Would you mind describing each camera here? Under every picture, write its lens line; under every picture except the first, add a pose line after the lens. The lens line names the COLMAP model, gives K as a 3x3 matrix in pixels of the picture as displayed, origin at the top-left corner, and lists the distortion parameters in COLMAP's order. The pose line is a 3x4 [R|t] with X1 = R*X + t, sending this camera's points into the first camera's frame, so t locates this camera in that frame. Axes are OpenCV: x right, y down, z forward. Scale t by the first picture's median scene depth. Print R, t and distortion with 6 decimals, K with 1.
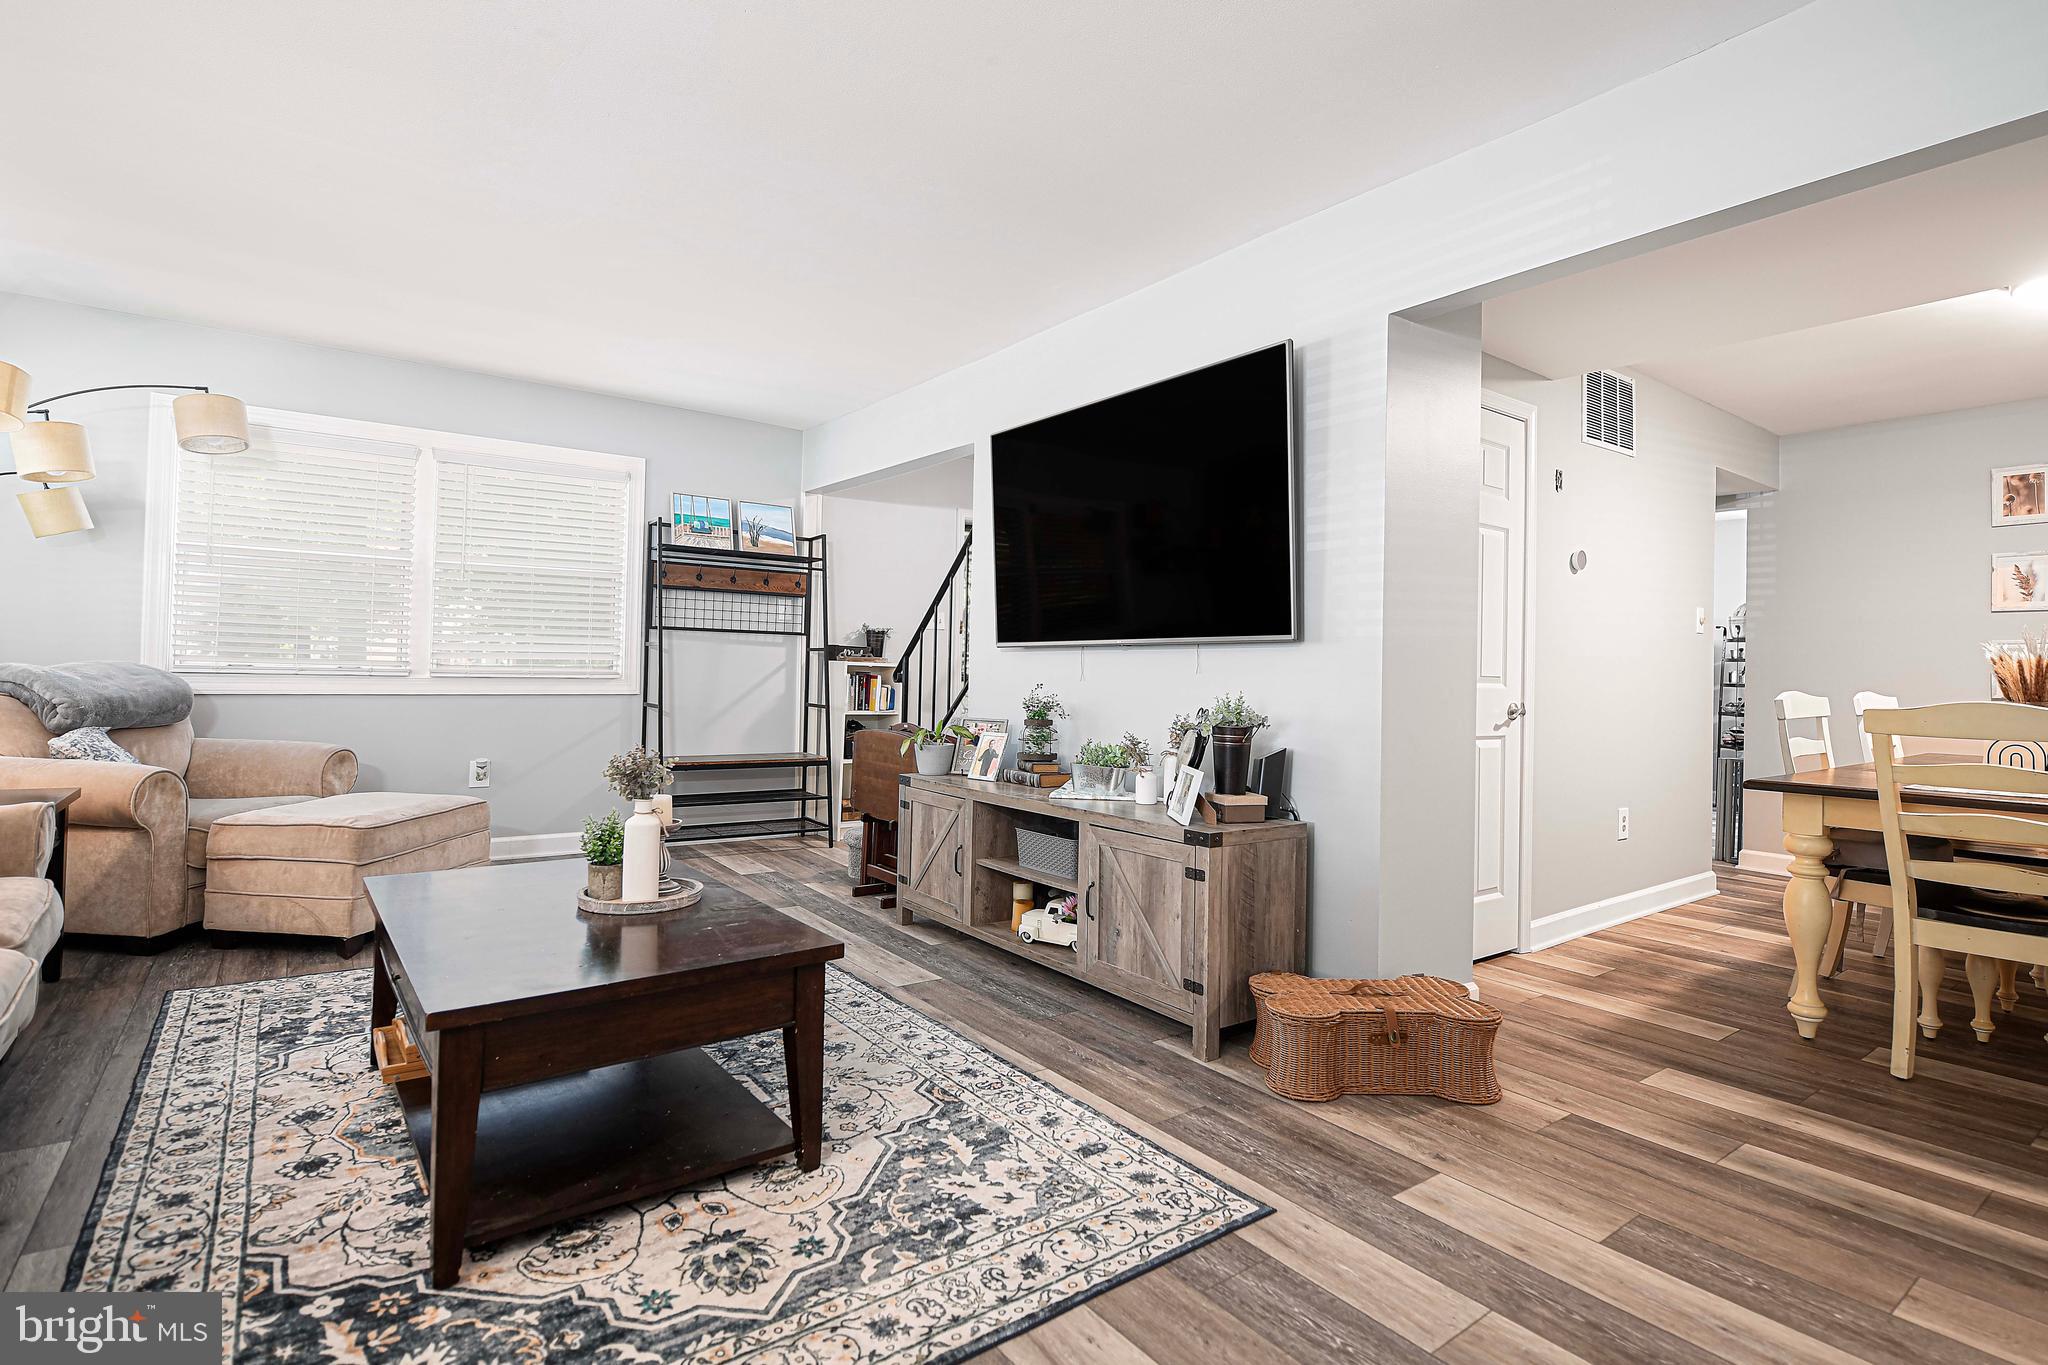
lens RADIAL K [[1013.7, 0, 1019.4], [0, 1013.7, 672.6], [0, 0, 1]] dist [-0.009576, -0.000874]
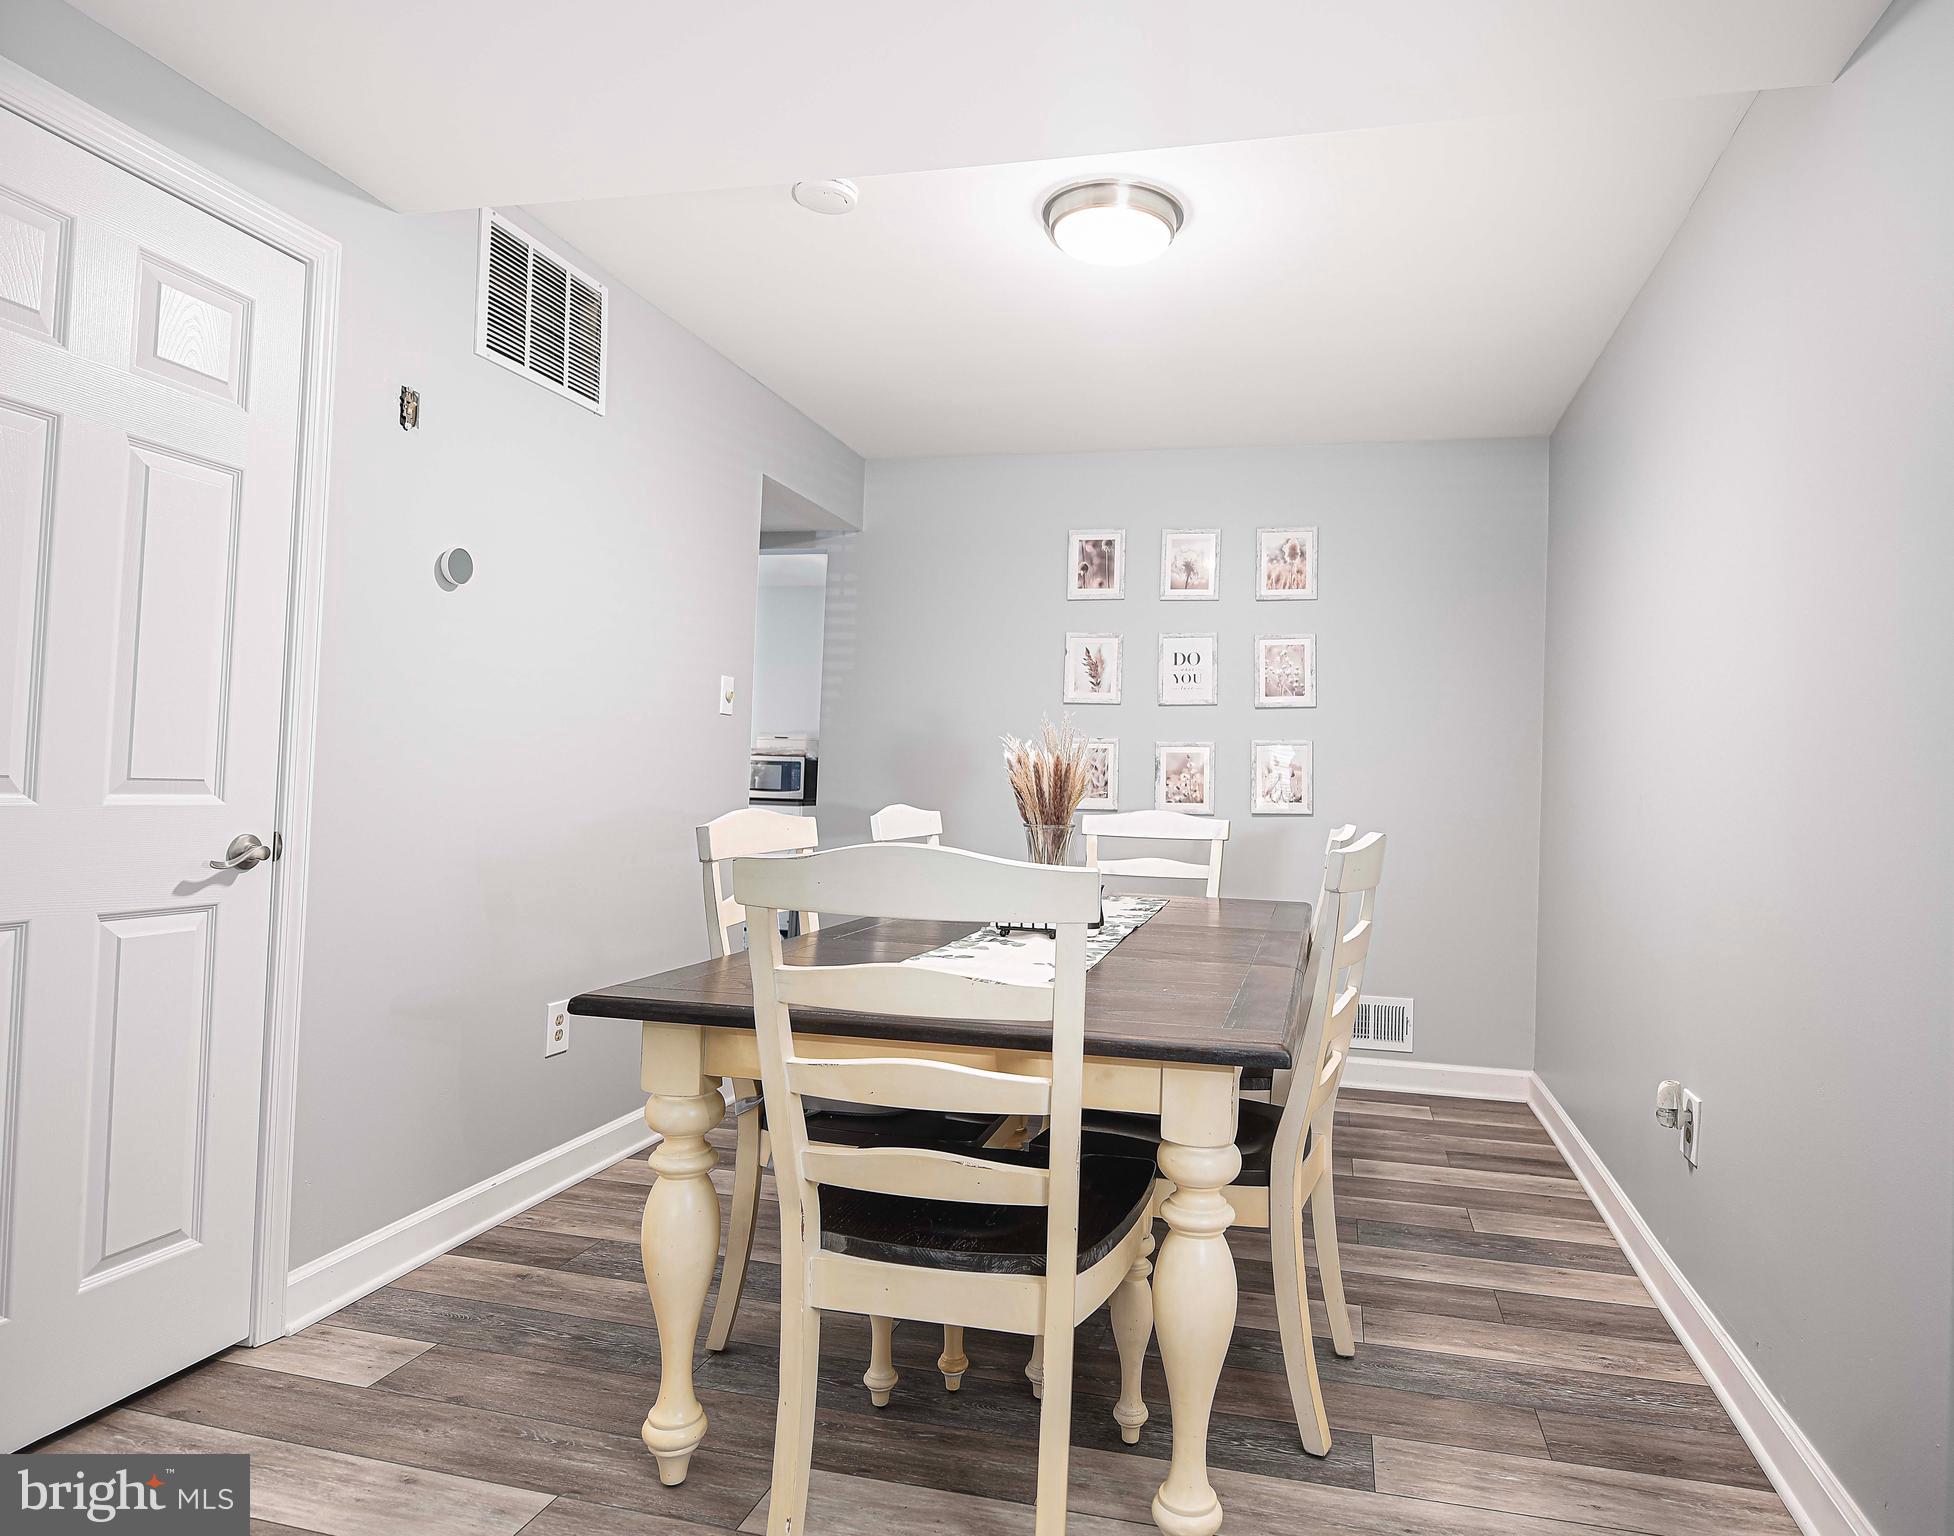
lens RADIAL K [[1319.6, 0, 977.4], [0, 1319.6, 763.5], [0, 0, 1]] dist [0.061068, 0.002698]
pose [[0.790259, 0.019221, 0.612472, 0.316514], [-0.019151, 0.999794, -0.006666, -0.004061], [-0.612474, -0.006461, 0.790464, 0.239135]]
